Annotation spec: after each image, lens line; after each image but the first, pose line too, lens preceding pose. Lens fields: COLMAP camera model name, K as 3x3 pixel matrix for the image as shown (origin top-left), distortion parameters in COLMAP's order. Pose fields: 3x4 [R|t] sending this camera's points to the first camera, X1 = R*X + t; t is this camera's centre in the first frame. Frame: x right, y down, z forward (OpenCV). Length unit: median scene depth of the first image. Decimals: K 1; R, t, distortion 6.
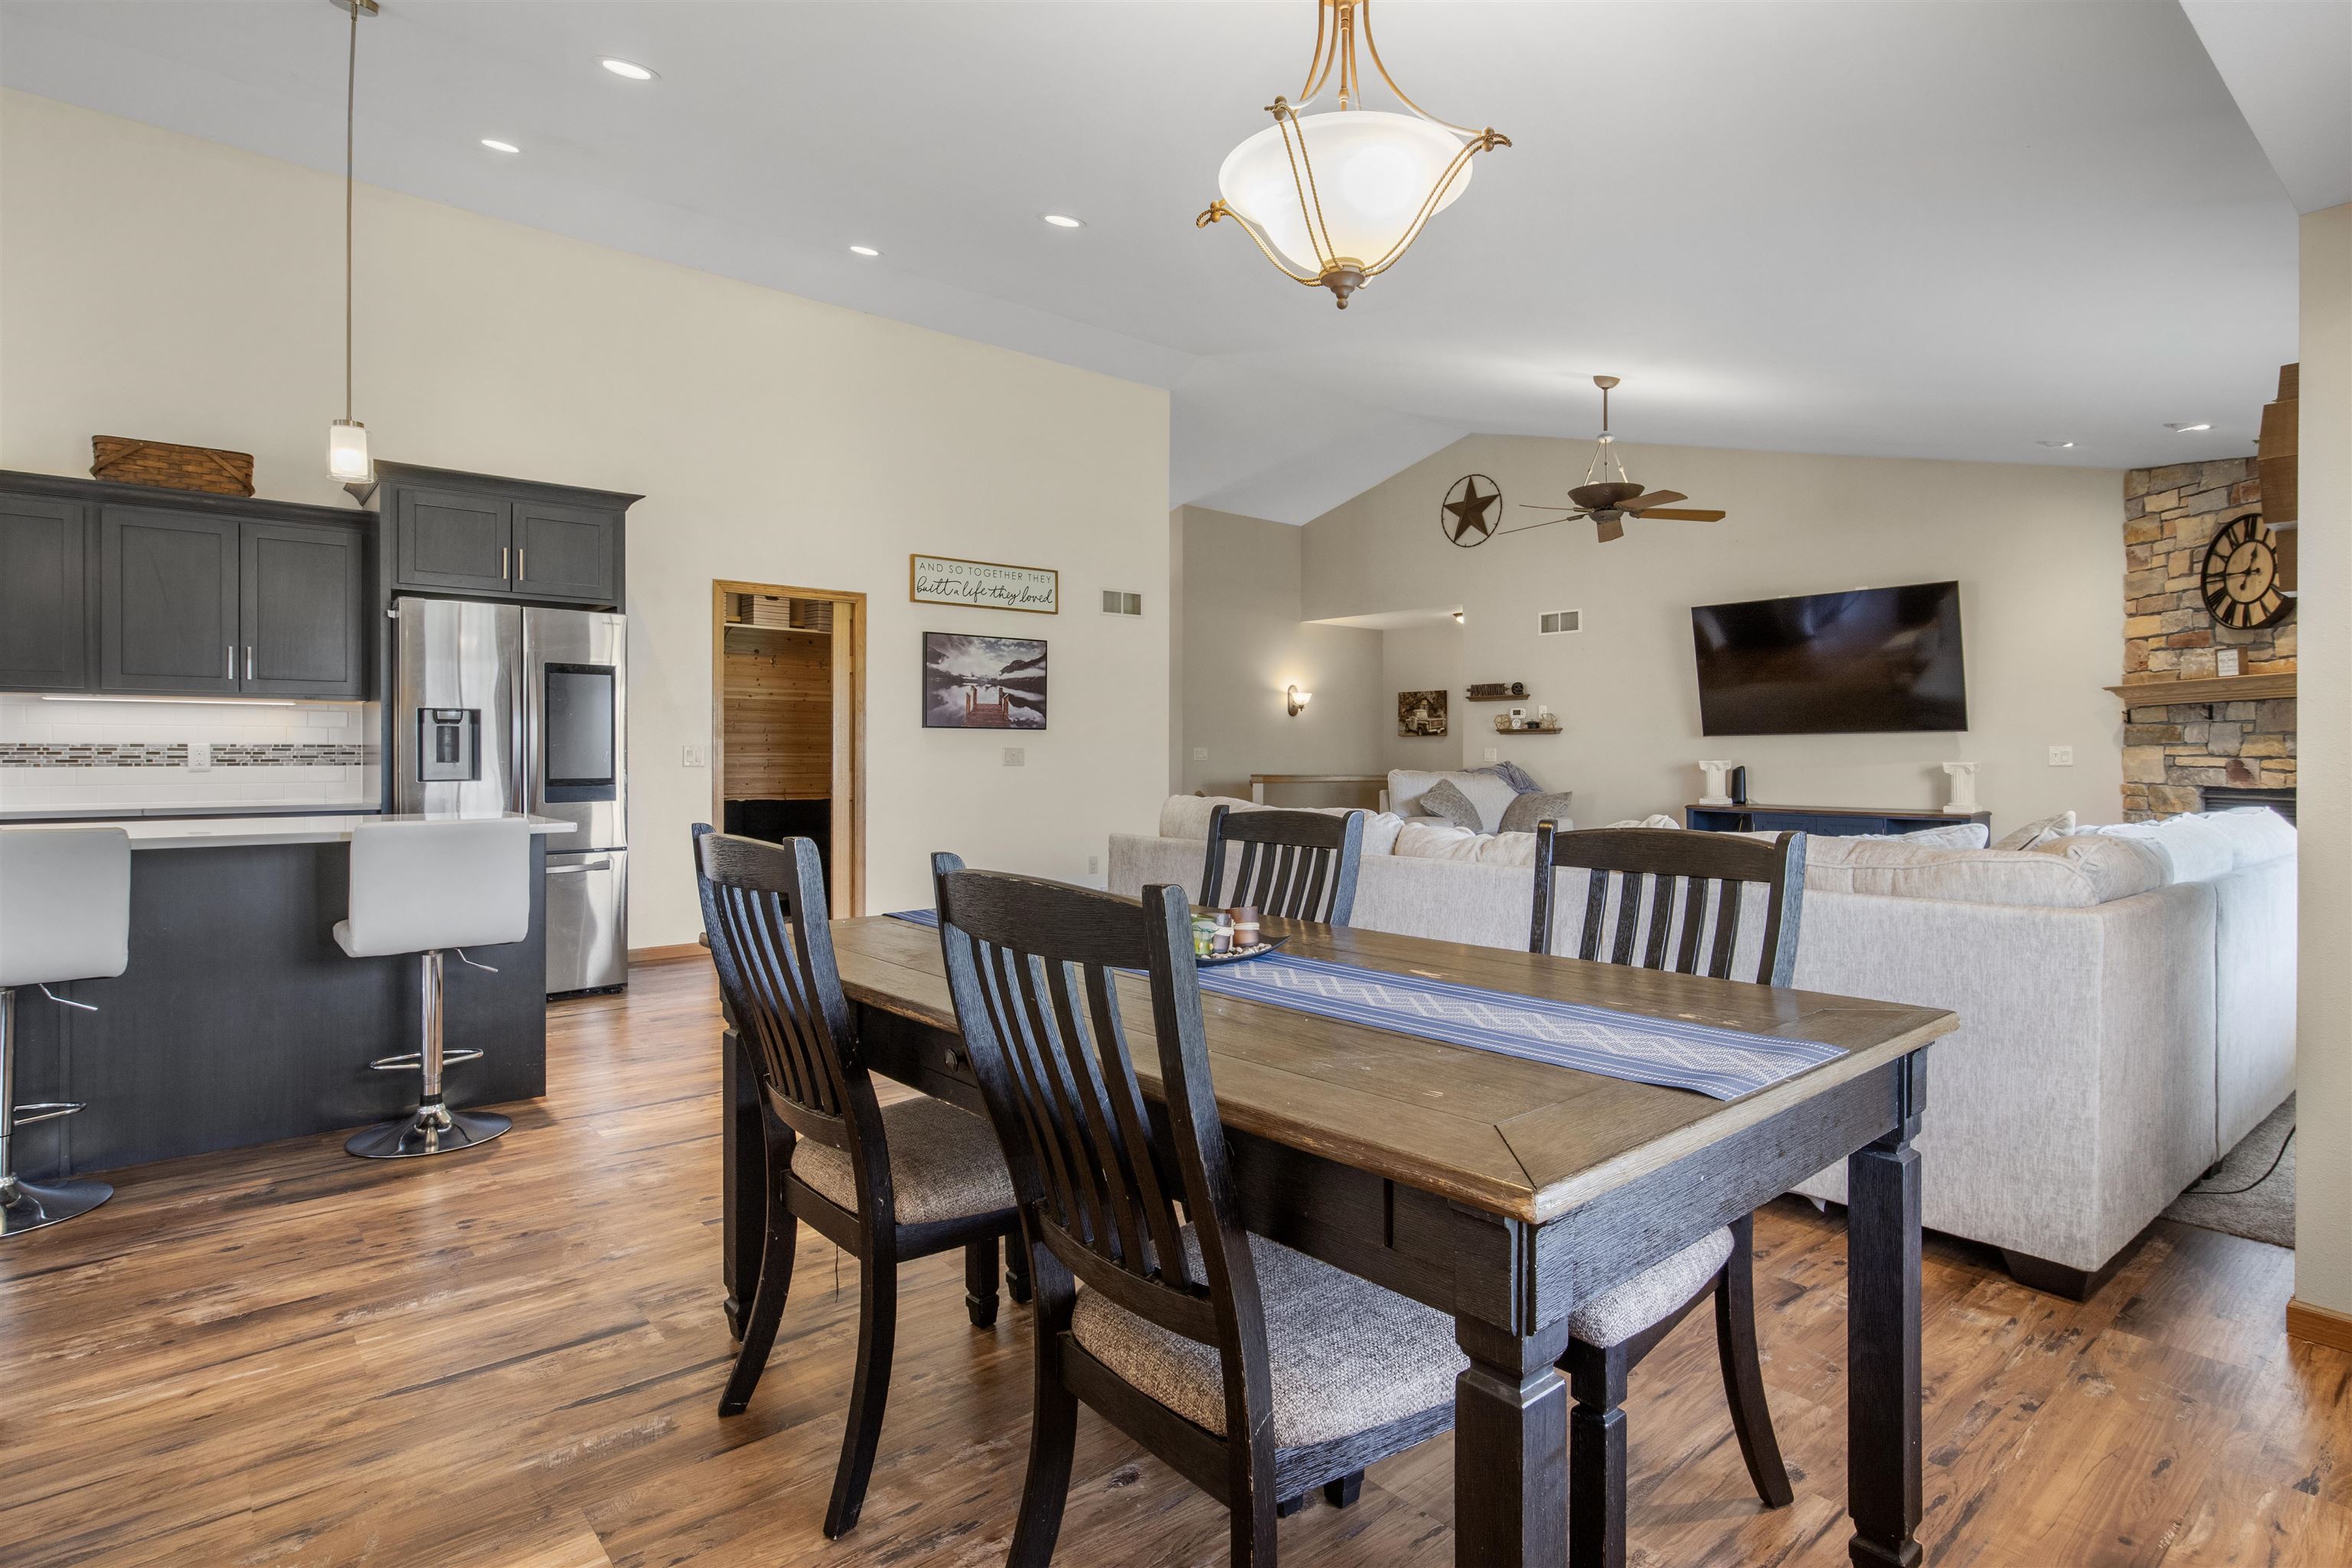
lens RADIAL K [[1178.6, 0, 1173.9], [0, 1178.6, 756.9], [0, 0, 1]] dist [0.001914, 0.001001]
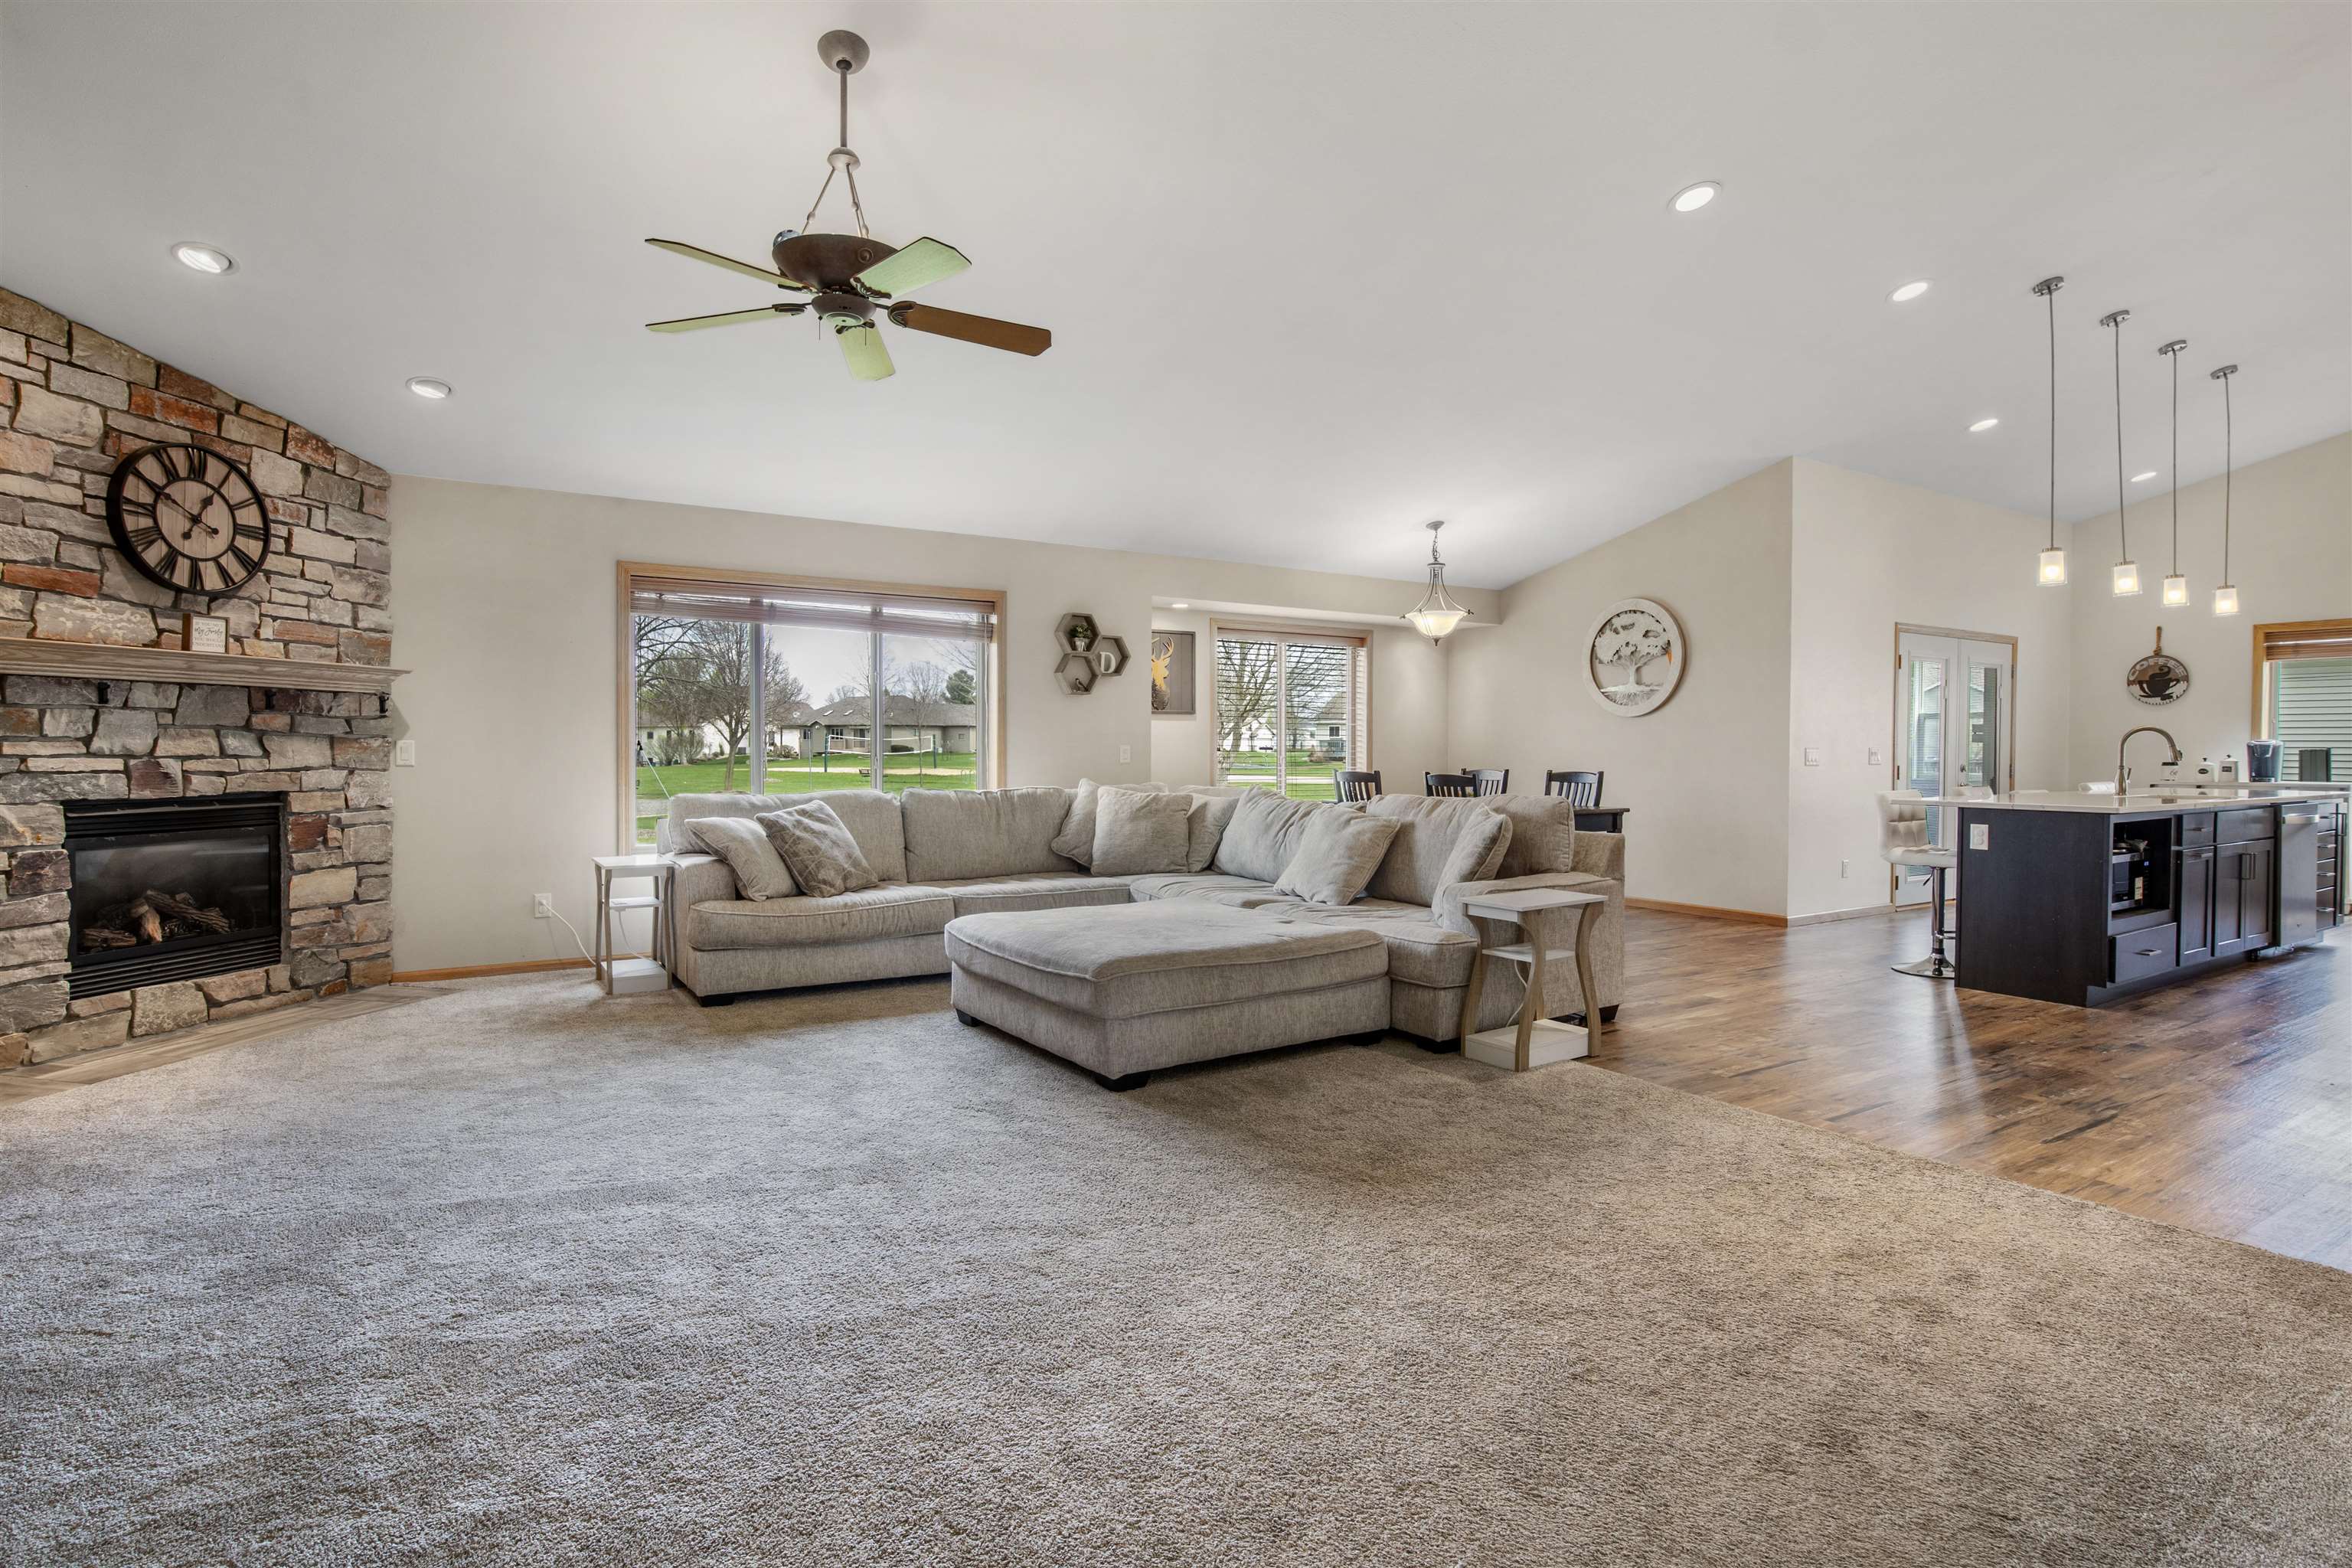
lens RADIAL K [[1192.0, 0, 1167.7], [0, 1192.0, 768.4], [0, 0, 1]] dist [-0.008290, 0.008784]
pose [[-0.991583, -0.006768, 0.129299, 0.141957], [-0.003785, 0.999721, 0.023303, -0.010755], [-0.129421, 0.022617, -0.991332, 1.416706]]
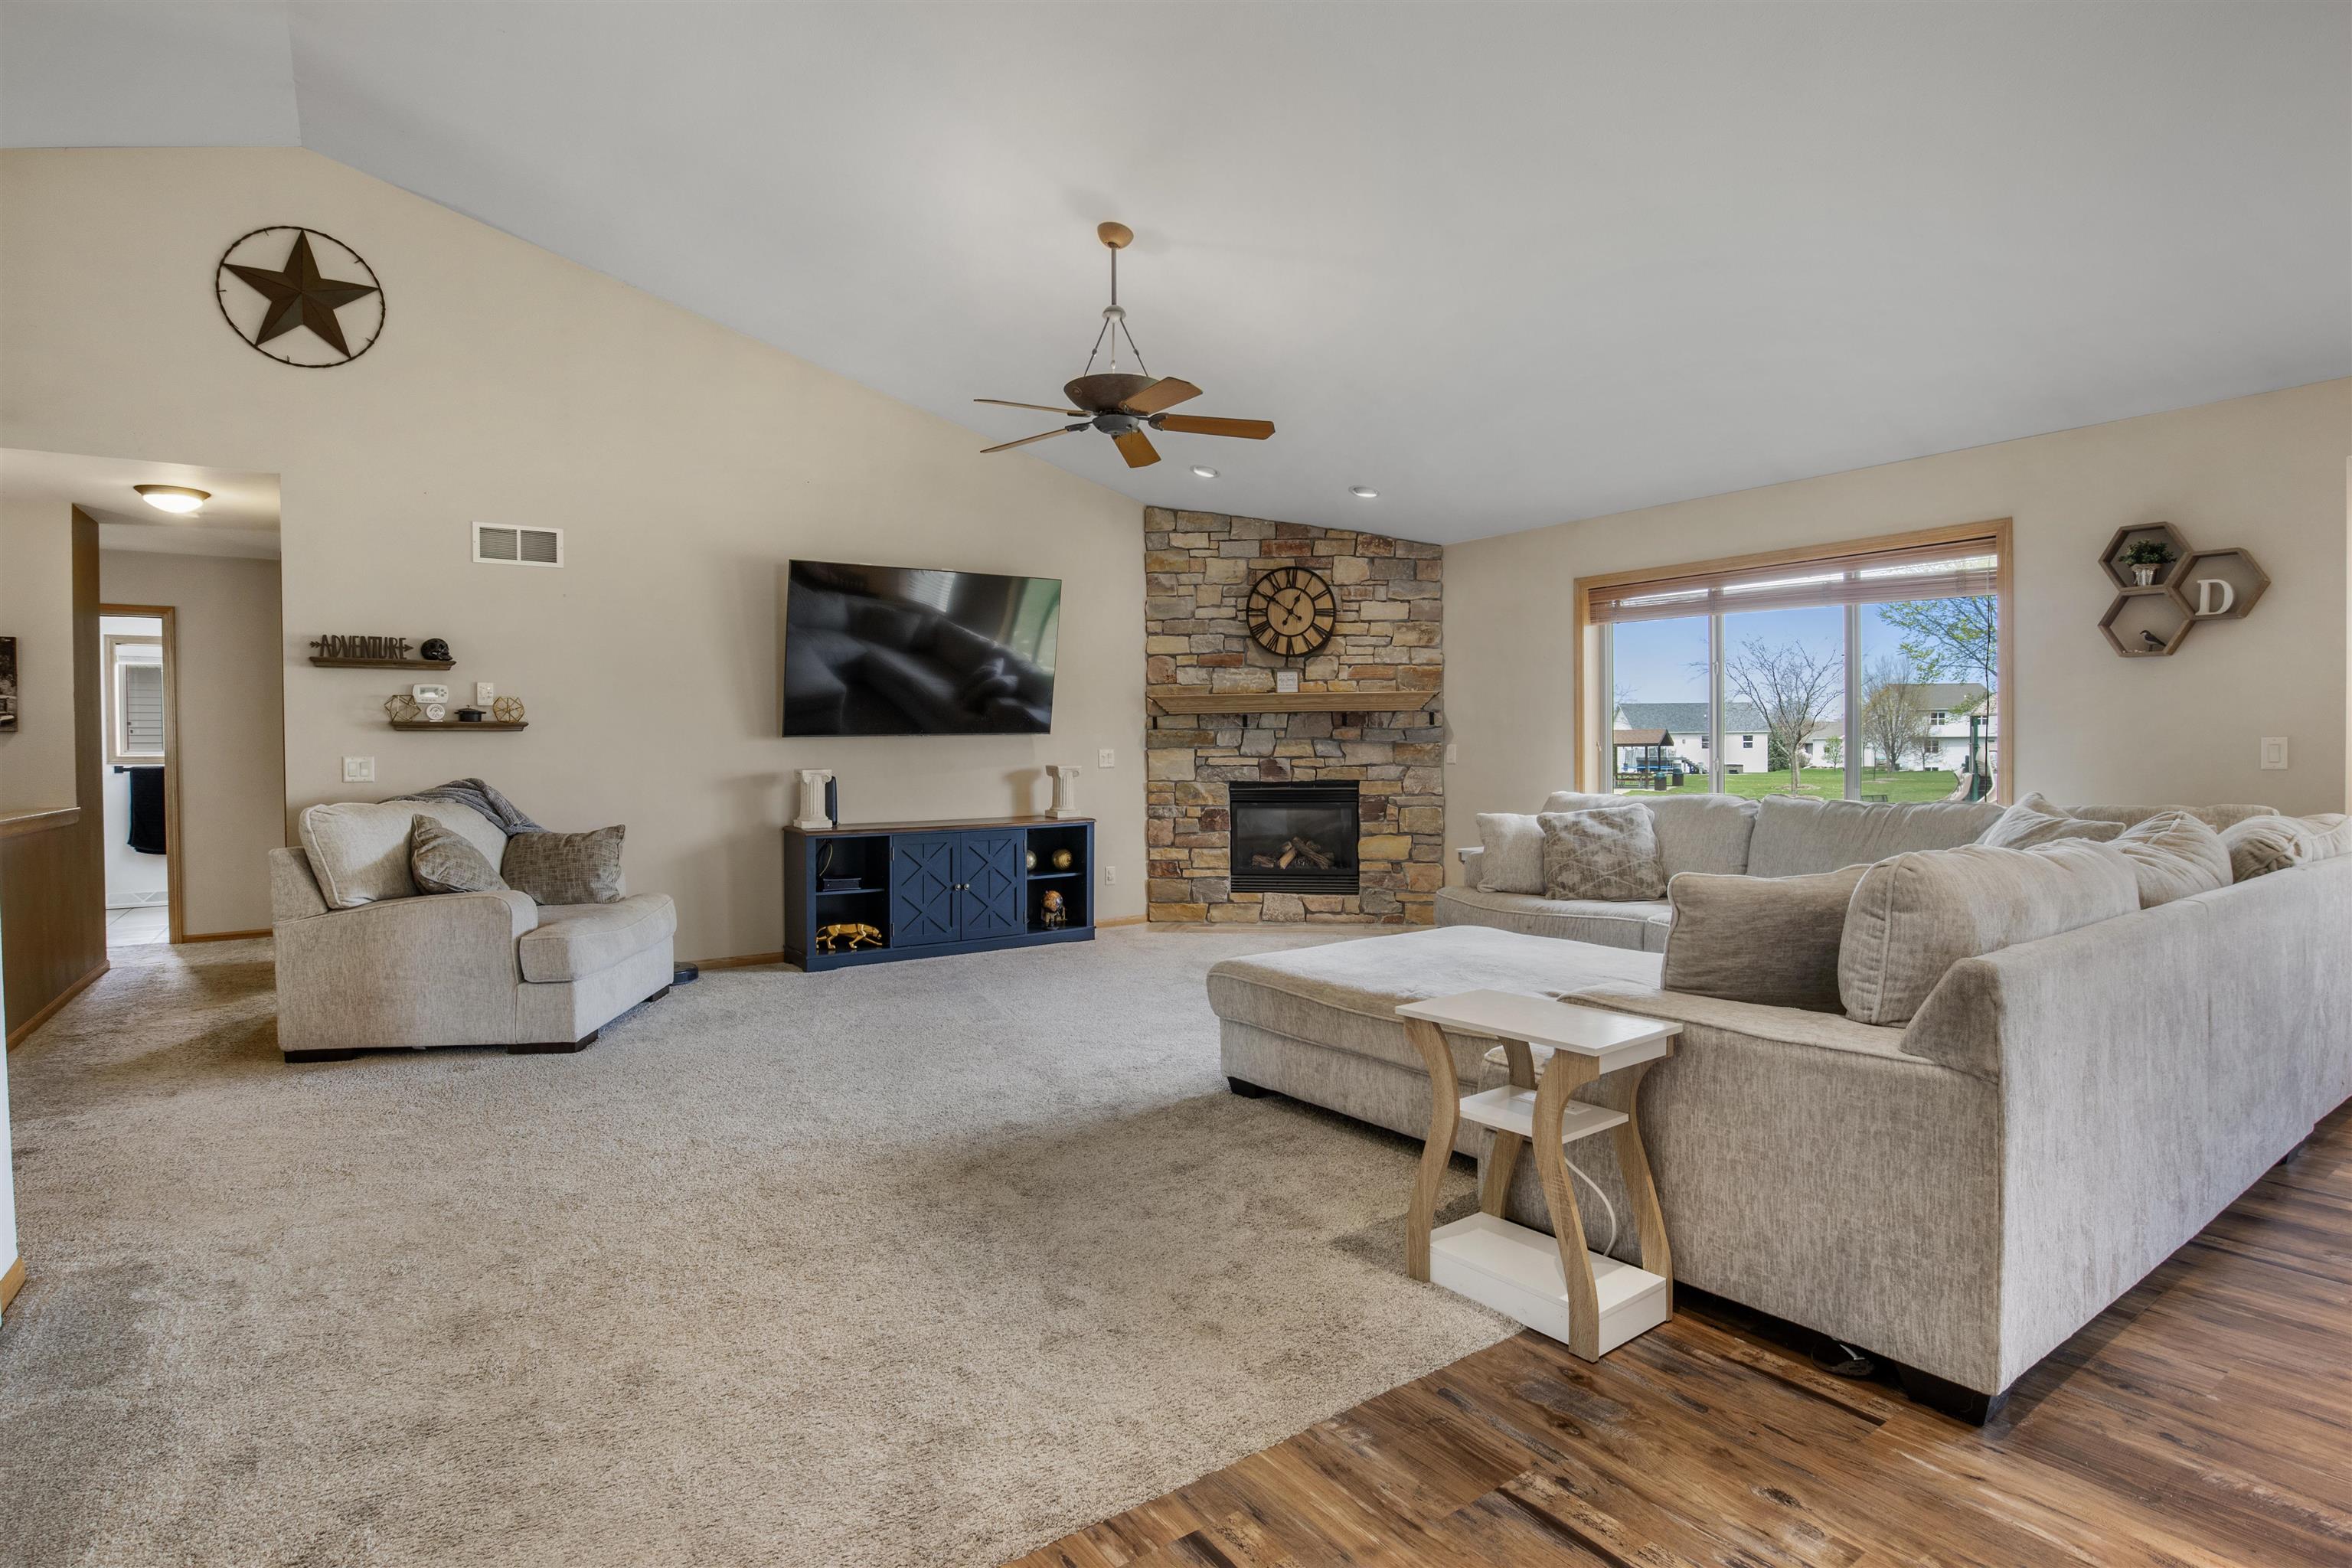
lens RADIAL K [[1195.5, 0, 1182.5], [0, 1195.5, 768.7], [0, 0, 1]] dist [-0.050787, 0.000049]
pose [[0.084405, -0.016132, 0.996301, -0.321581], [0.013581, 0.999795, 0.015038, -0.006834], [-0.996339, 0.012262, 0.084606, 0.841047]]
